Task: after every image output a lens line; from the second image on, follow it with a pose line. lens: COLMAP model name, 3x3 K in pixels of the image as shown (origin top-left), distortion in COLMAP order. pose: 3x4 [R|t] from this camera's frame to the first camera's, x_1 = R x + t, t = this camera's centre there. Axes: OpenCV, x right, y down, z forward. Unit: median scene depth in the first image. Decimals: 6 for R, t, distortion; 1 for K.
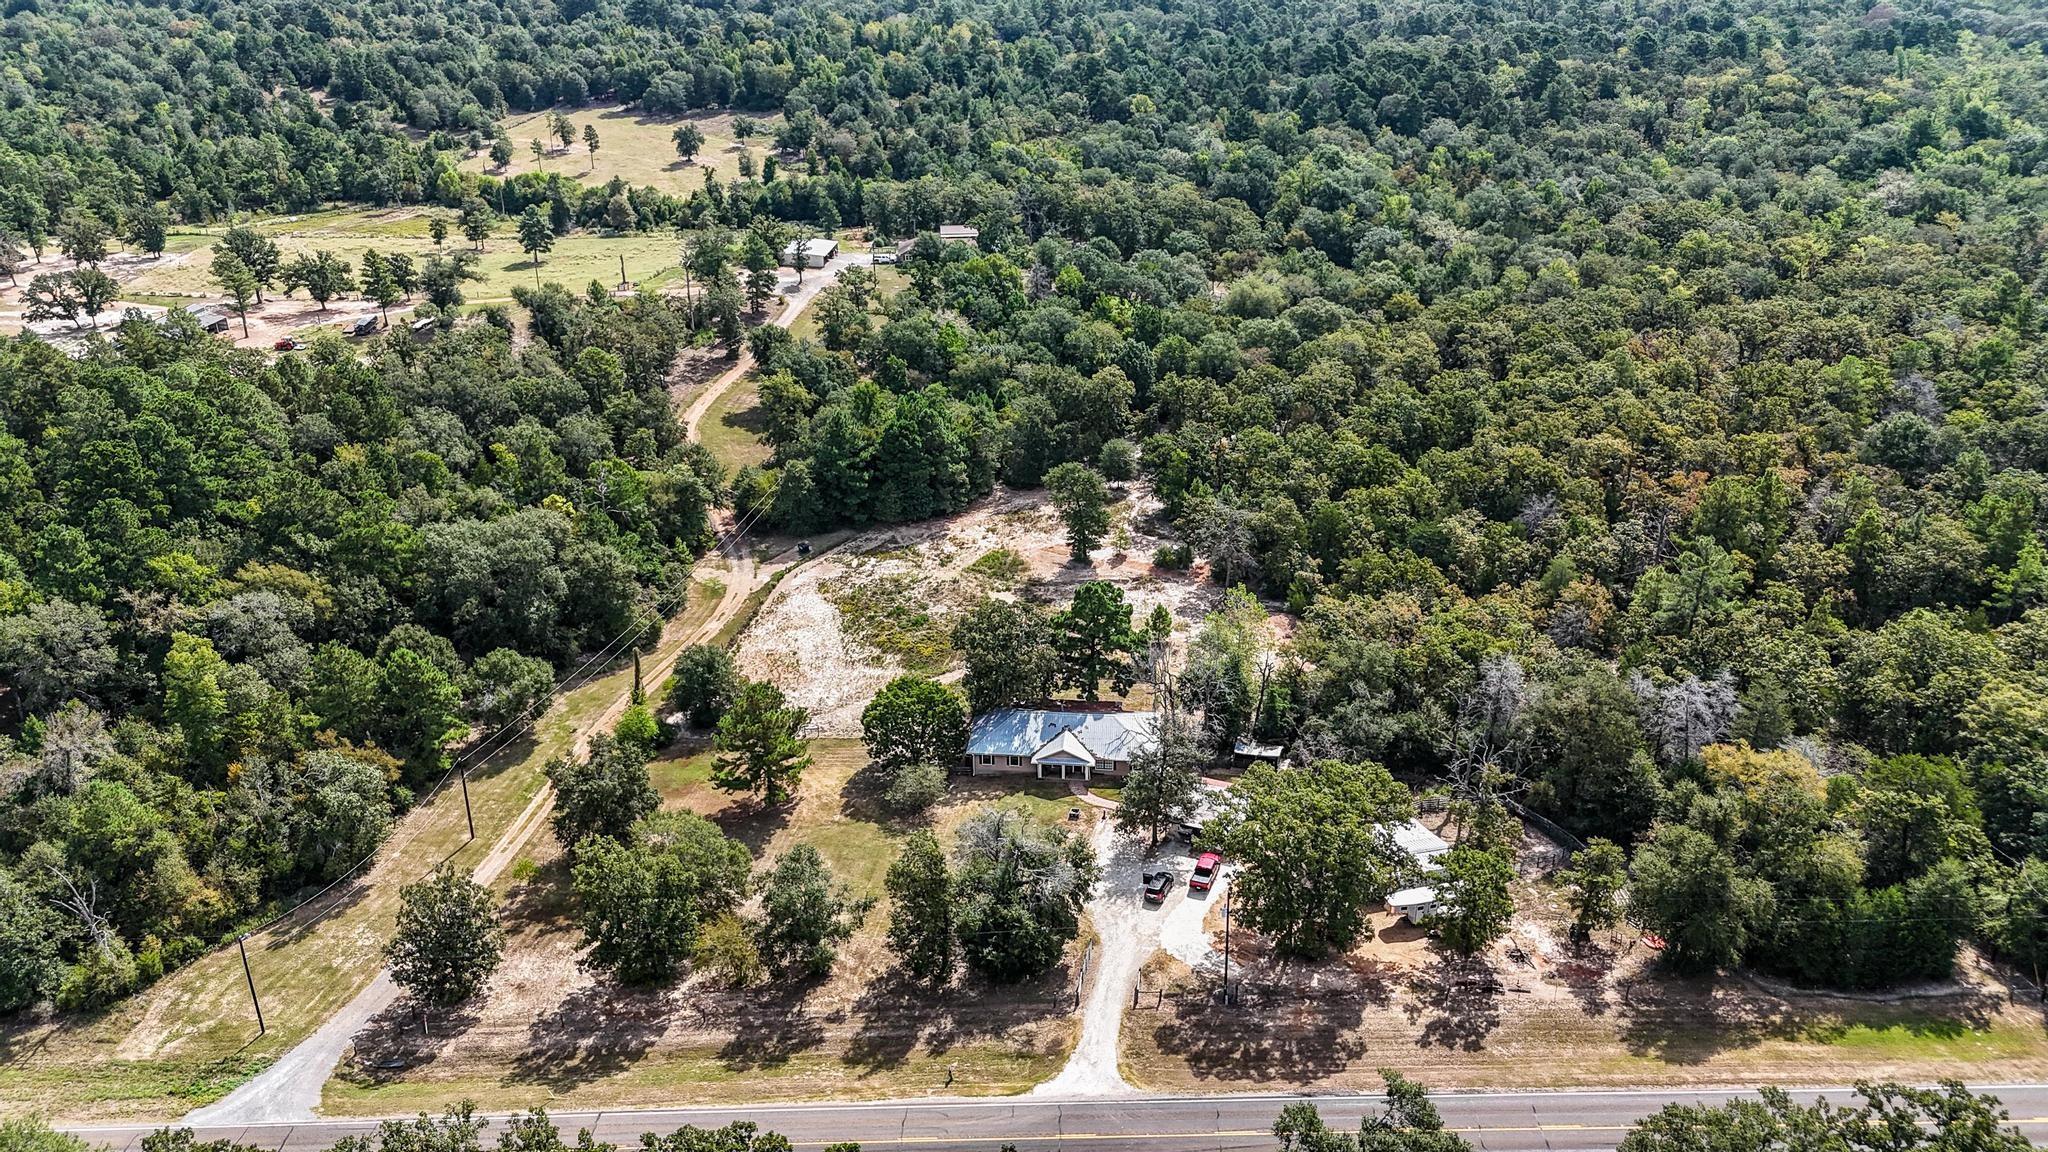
lens RADIAL K [[1505.7, 0, 1024.0], [0, 1505.7, 576.0], [0, 0, 1]] dist [0.056744, -0.054020]
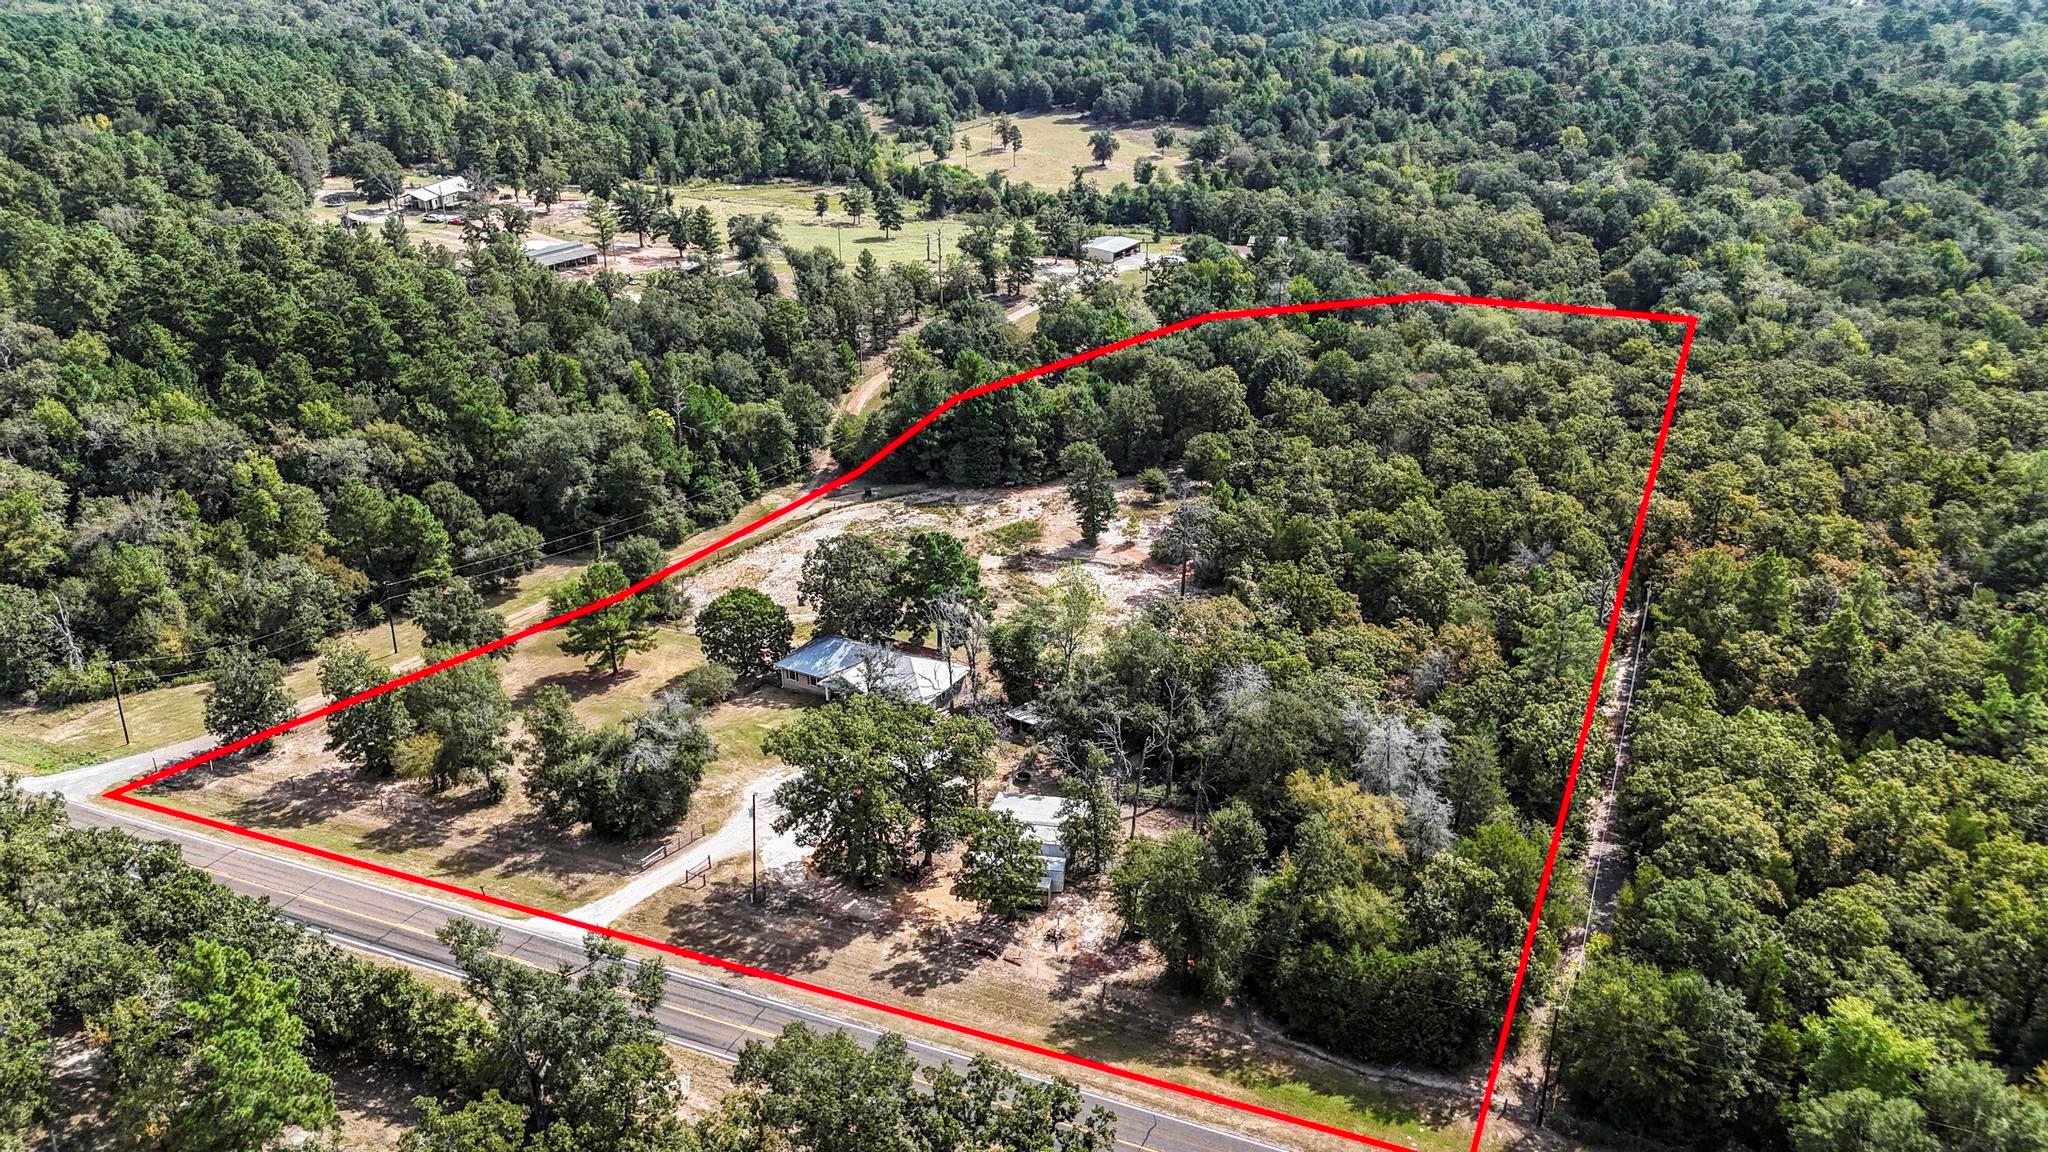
lens RADIAL K [[1505.7, 0, 1024.0], [0, 1505.7, 576.0], [0, 0, 1]] dist [0.056744, -0.054020]
pose [[0.914644, 0.168074, -0.367666, 0.227469], [-0.175878, 0.984333, 0.012442, 0.004586], [0.363997, 0.053284, 0.929875, 0.026813]]
